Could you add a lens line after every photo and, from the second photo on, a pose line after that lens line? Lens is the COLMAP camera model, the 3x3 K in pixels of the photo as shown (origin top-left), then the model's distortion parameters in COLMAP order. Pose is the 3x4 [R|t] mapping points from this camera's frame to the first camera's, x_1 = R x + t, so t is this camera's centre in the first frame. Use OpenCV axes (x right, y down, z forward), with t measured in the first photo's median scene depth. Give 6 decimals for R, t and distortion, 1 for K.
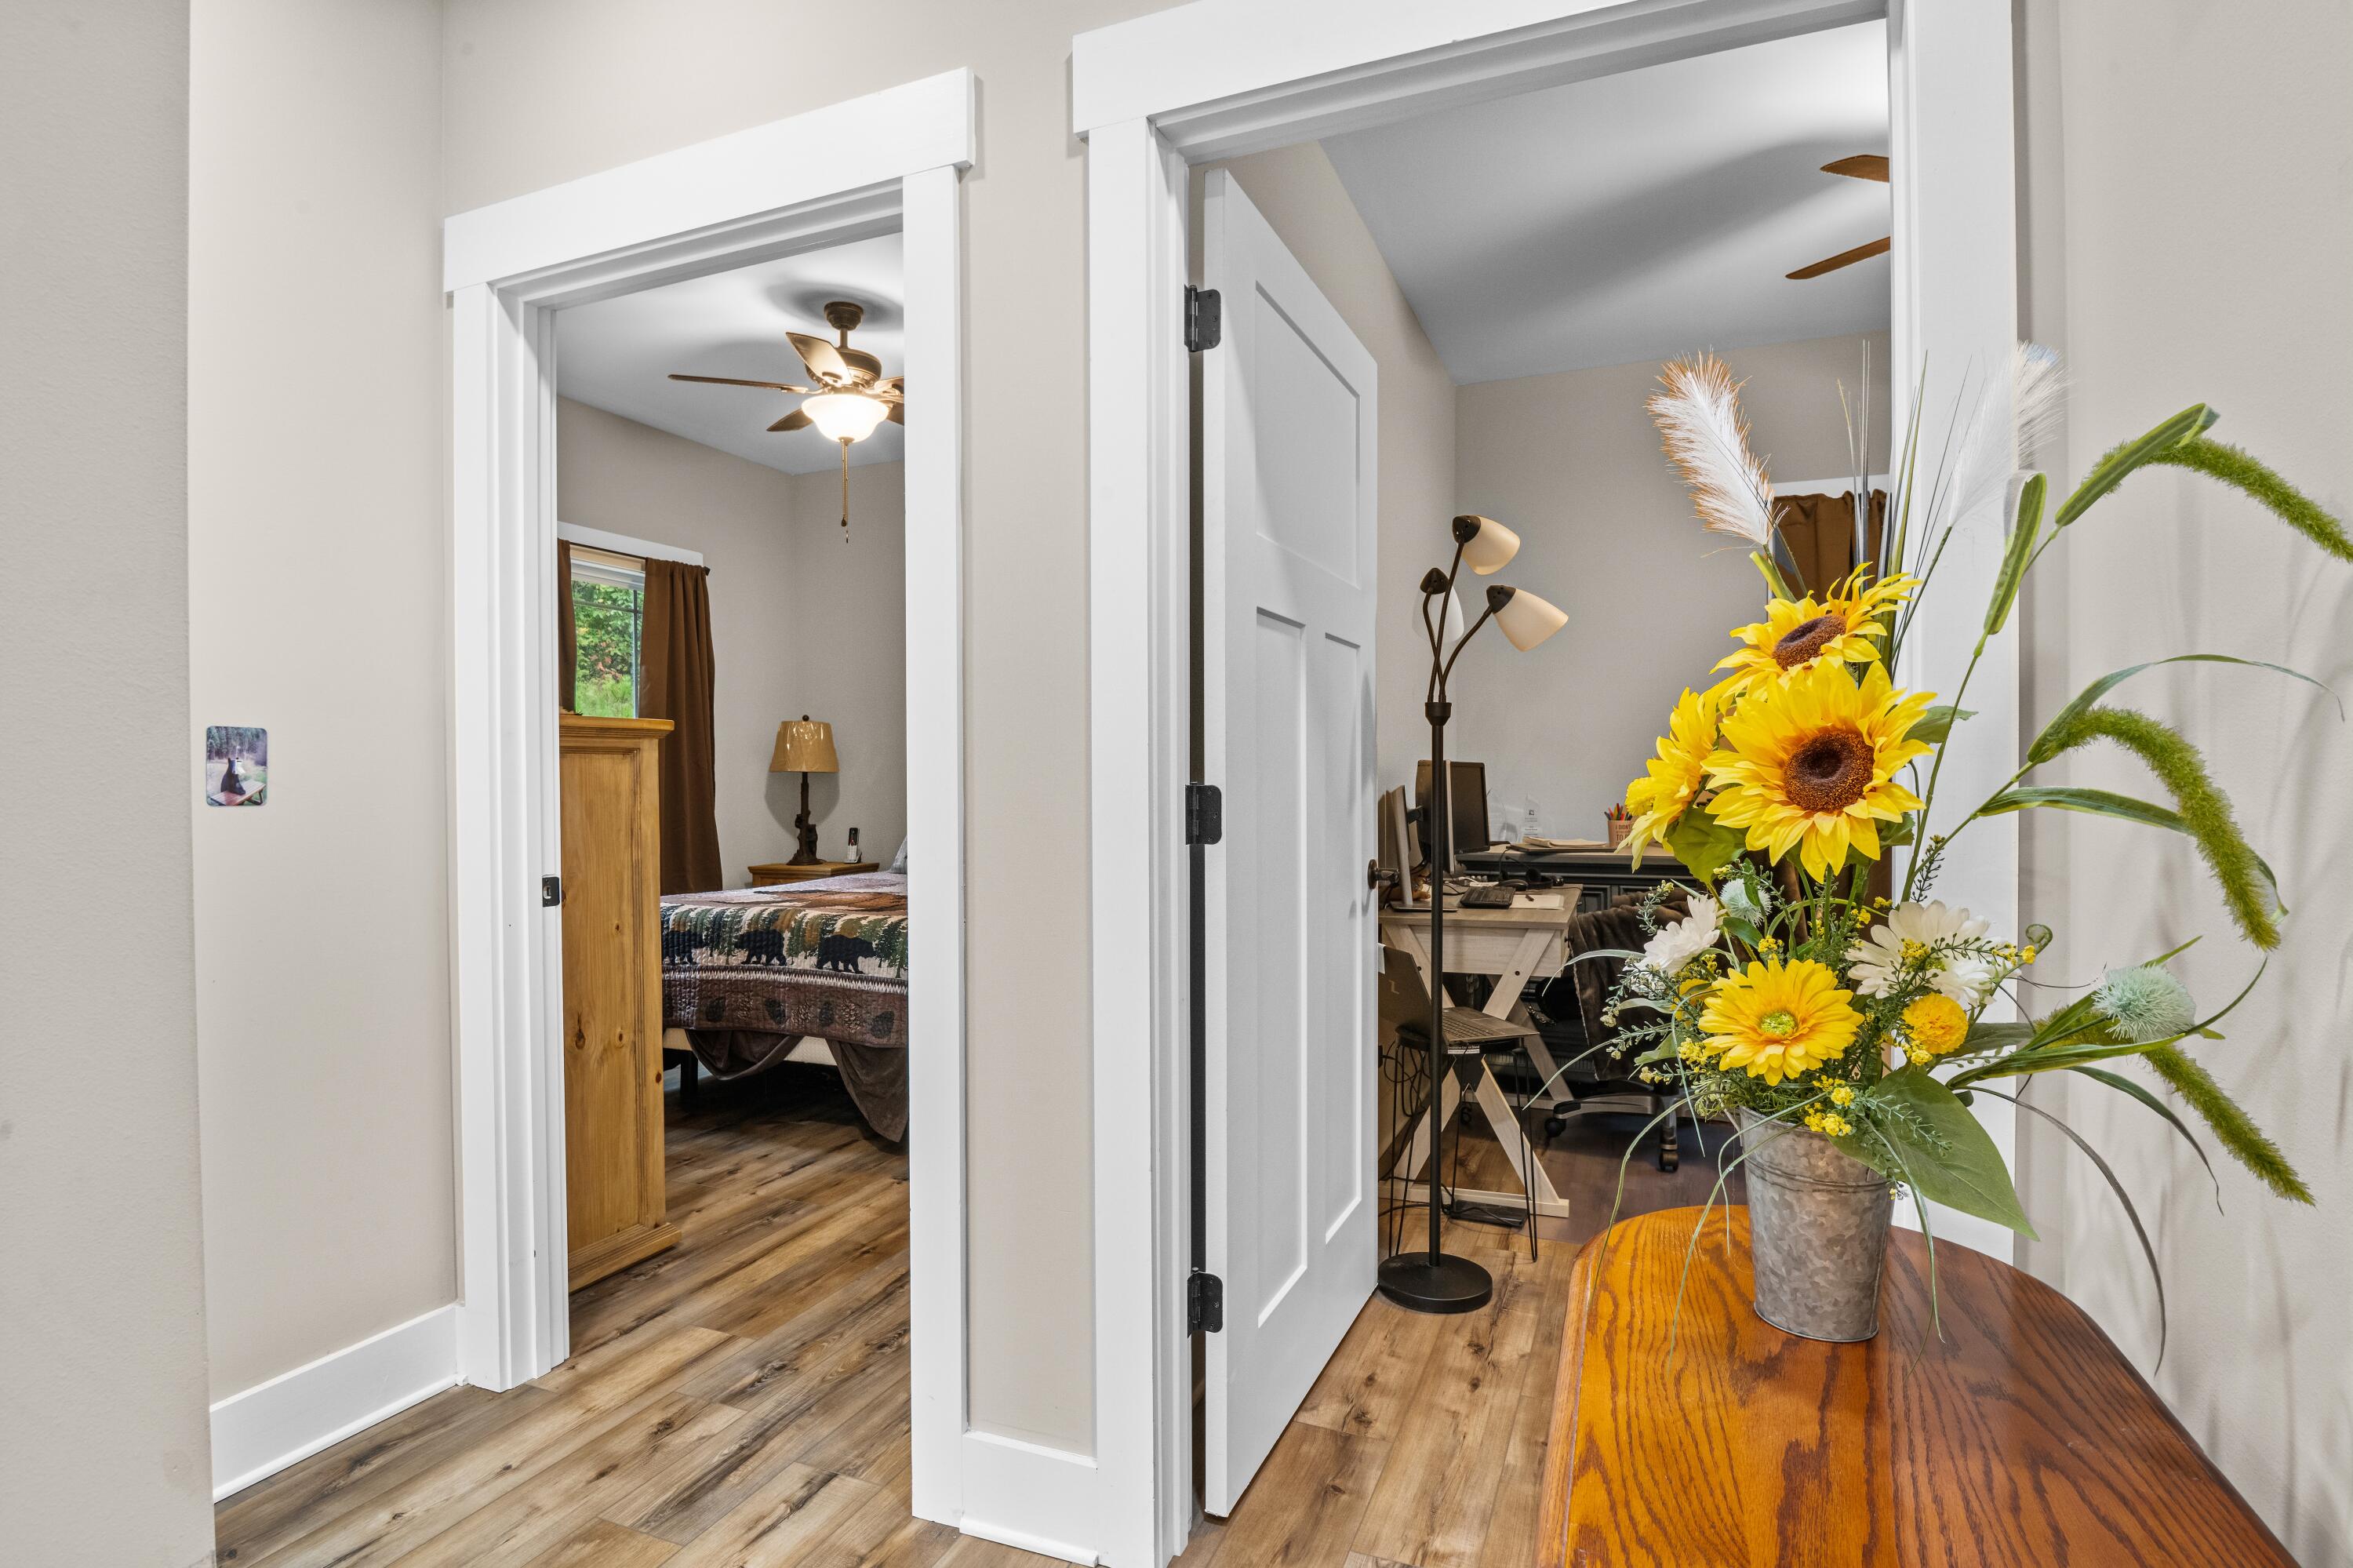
lens RADIAL K [[1164.1, 0, 1196.4], [0, 1164.1, 791.1], [0, 0, 1]] dist [-0.000339, -0.000021]
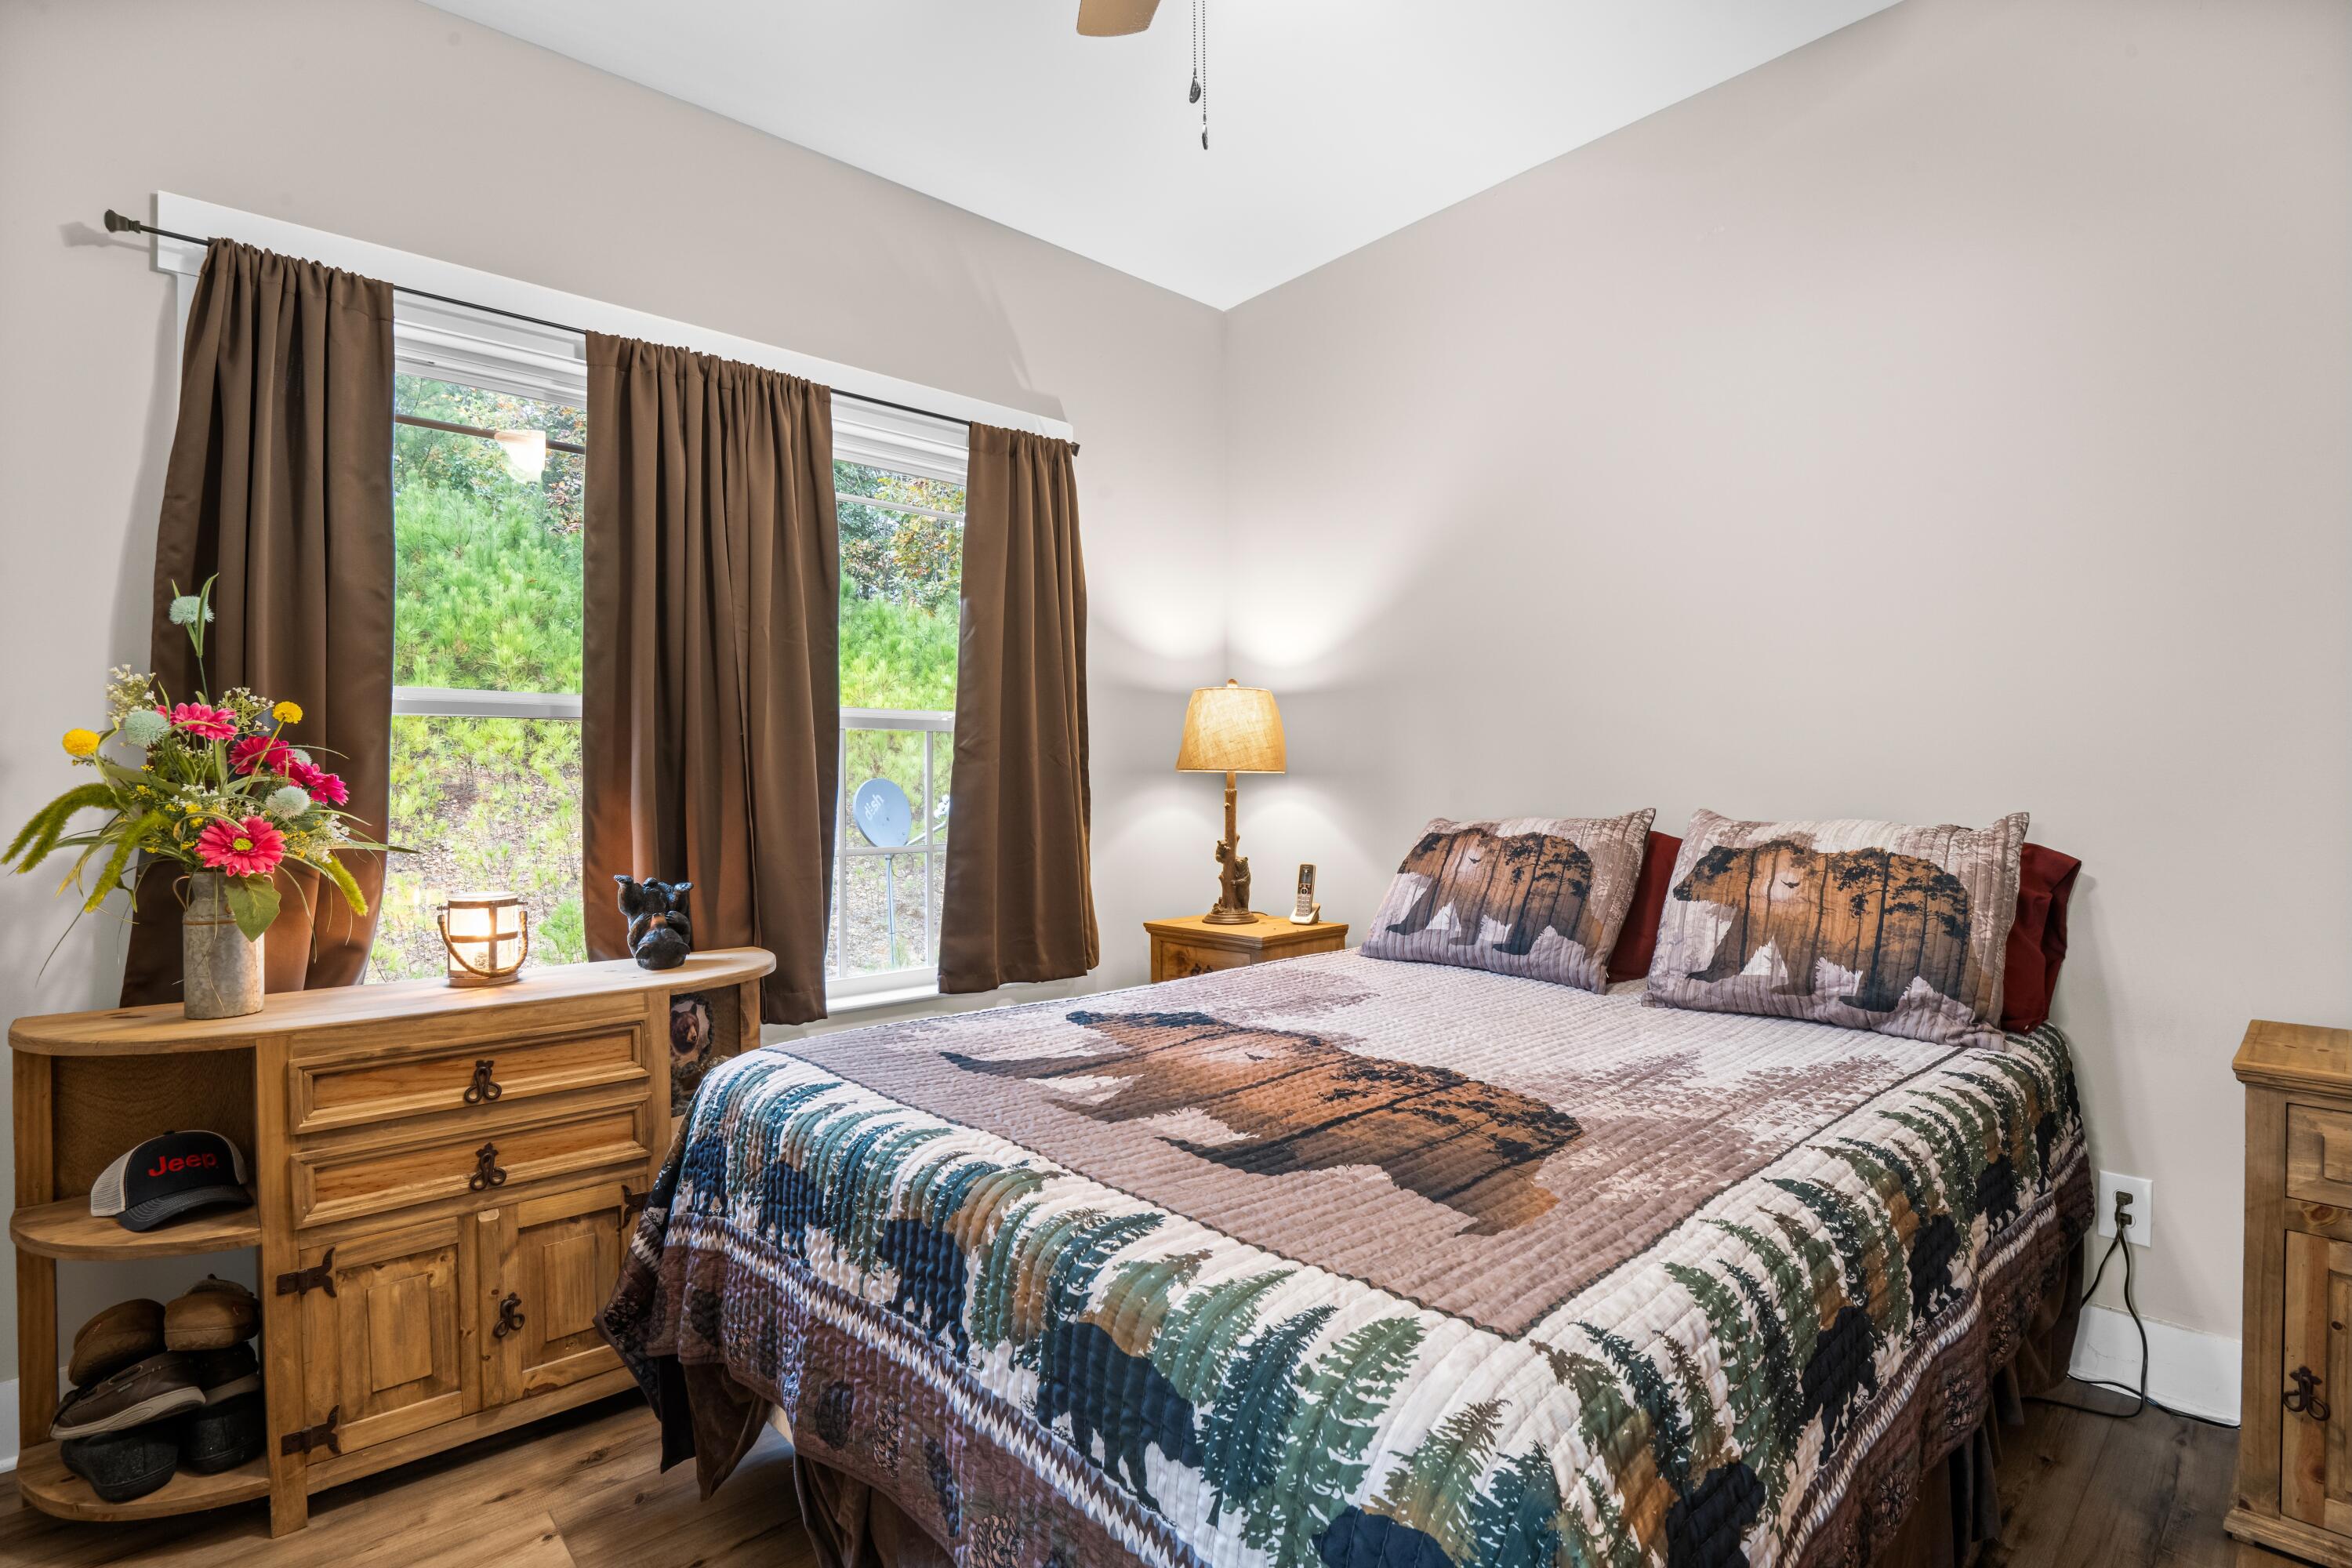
lens RADIAL K [[1103.6, 0, 1182.3], [0, 1103.6, 795.6], [0, 0, 1]] dist [-0.017038, -0.000957]
pose [[0.899106, 0.005775, -0.437693, -0.164876], [-0.006285, 0.999980, 0.000283, -0.007434], [0.437686, 0.002496, 0.899124, 0.739967]]
